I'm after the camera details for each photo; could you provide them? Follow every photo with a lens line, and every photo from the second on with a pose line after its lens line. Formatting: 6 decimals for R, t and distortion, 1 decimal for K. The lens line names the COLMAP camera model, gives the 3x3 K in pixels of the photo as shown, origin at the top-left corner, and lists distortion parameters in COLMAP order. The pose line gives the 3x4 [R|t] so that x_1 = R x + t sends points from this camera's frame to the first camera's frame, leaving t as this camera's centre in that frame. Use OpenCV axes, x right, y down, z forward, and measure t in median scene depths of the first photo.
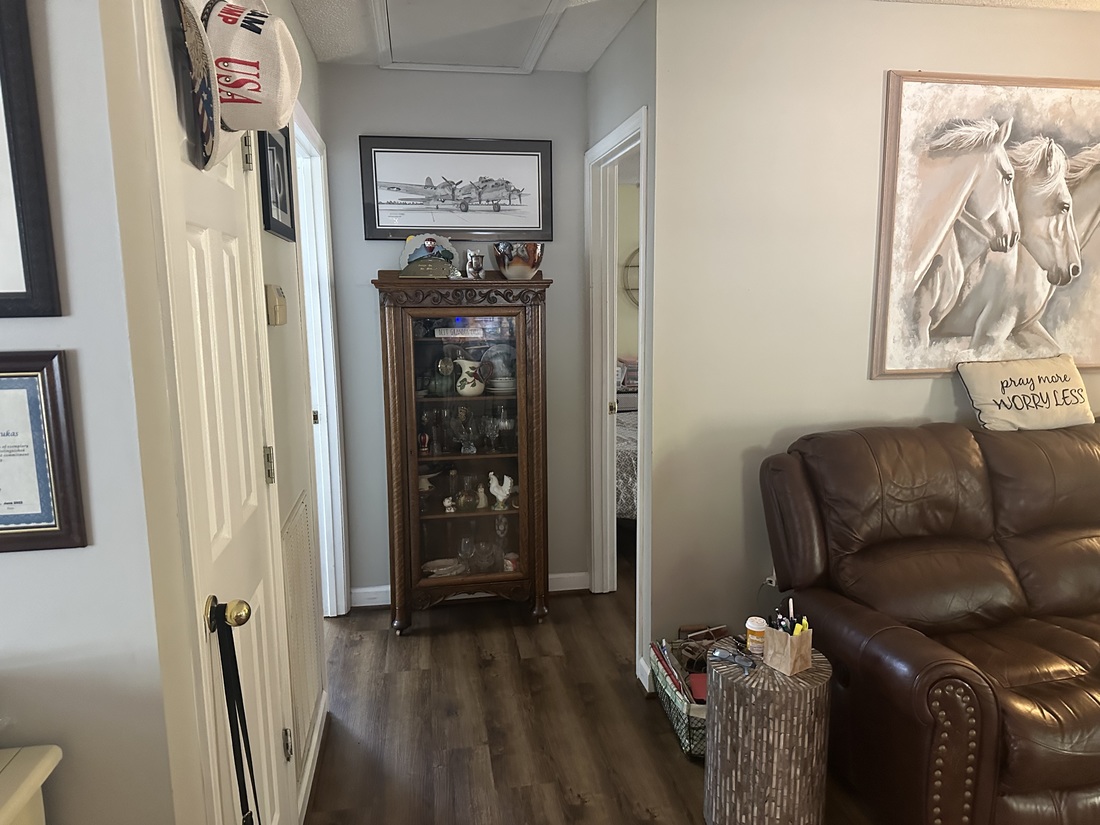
lens RADIAL K [[777.4, 0, 562.4], [0, 777.4, 414.8], [0, 0, 1]] dist [0.042189, -0.052841]
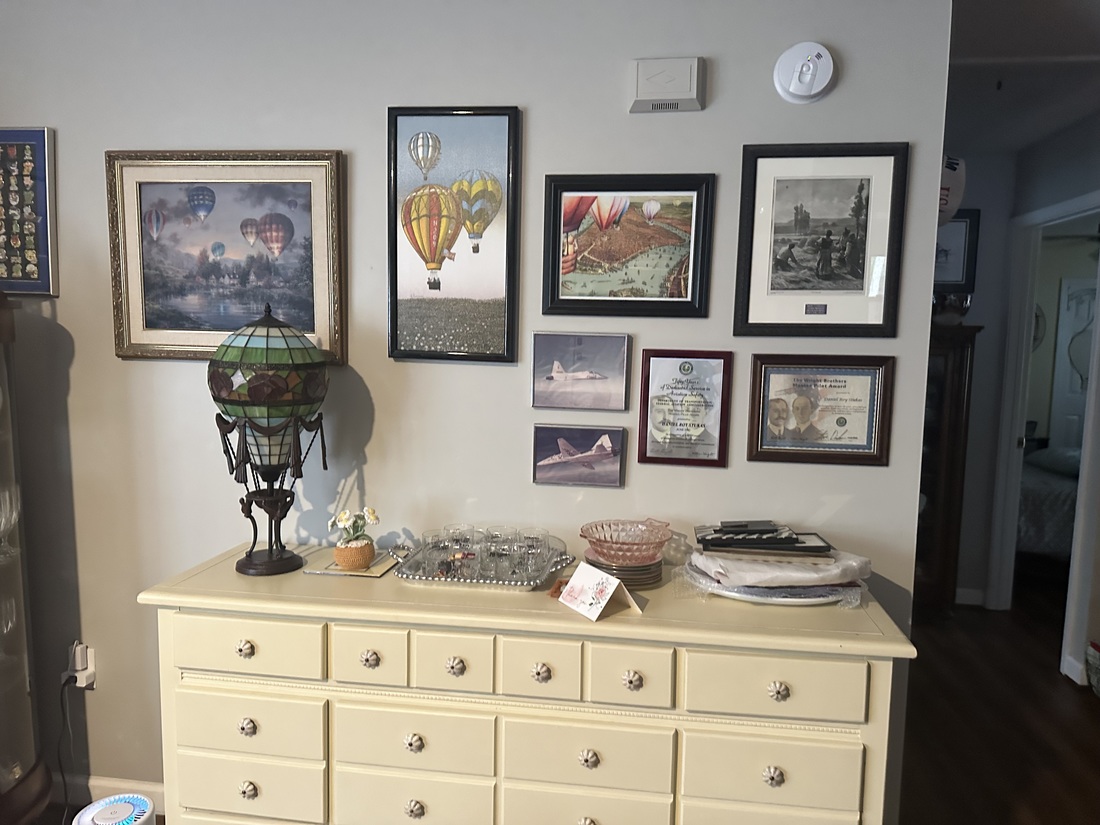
lens RADIAL K [[777.4, 0, 550.4], [0, 777.4, 413.3], [0, 0, 1]] dist [0.042189, -0.052841]
pose [[0.946252, 0.066667, -0.316484, -0.785225], [-0.084478, 0.995502, -0.042880, 0.190787], [0.312202, 0.067312, 0.947628, -0.950060]]
